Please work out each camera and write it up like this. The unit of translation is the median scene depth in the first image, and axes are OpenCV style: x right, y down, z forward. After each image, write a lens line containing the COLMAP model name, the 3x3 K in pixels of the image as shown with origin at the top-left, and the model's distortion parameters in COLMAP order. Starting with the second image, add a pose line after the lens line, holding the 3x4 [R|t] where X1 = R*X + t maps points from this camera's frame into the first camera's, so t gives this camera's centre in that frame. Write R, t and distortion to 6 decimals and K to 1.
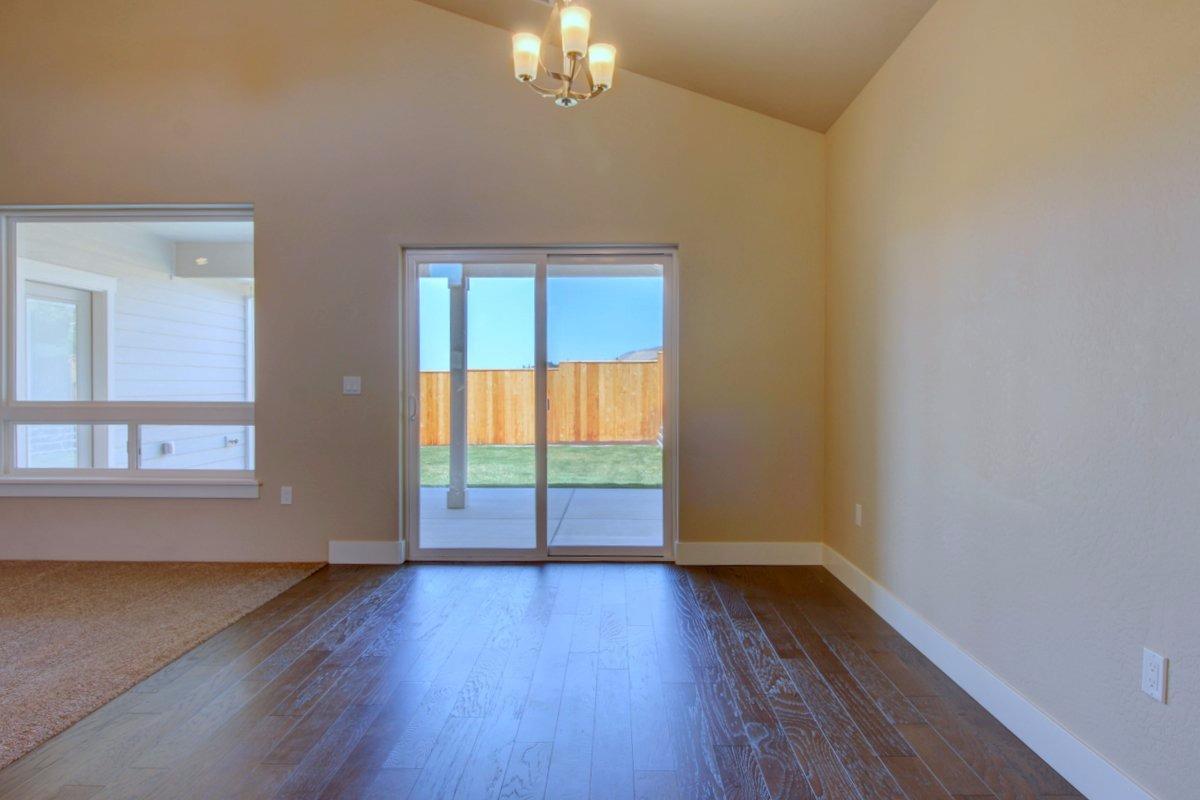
lens RADIAL K [[674.9, 0, 609.1], [0, 674.9, 396.3], [0, 0, 1]] dist [0.001013, -0.007653]
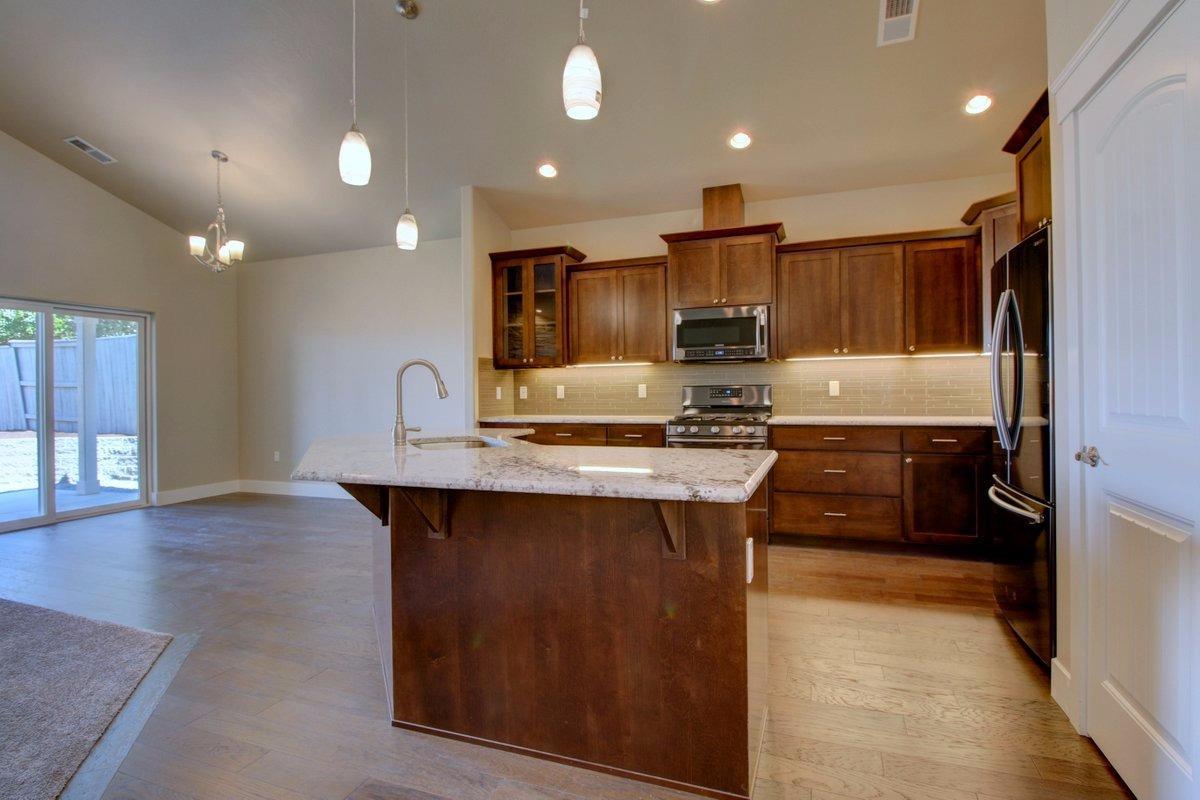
lens RADIAL K [[602.7, 0, 598.7], [0, 602.7, 393.4], [0, 0, 1]] dist [-0.000706, -0.006076]
pose [[0.344466, -0.010449, 0.938741, -0.882969], [0.030063, 0.999548, 0.000094, 0.005717], [-0.938317, 0.028189, 0.344624, -0.527648]]
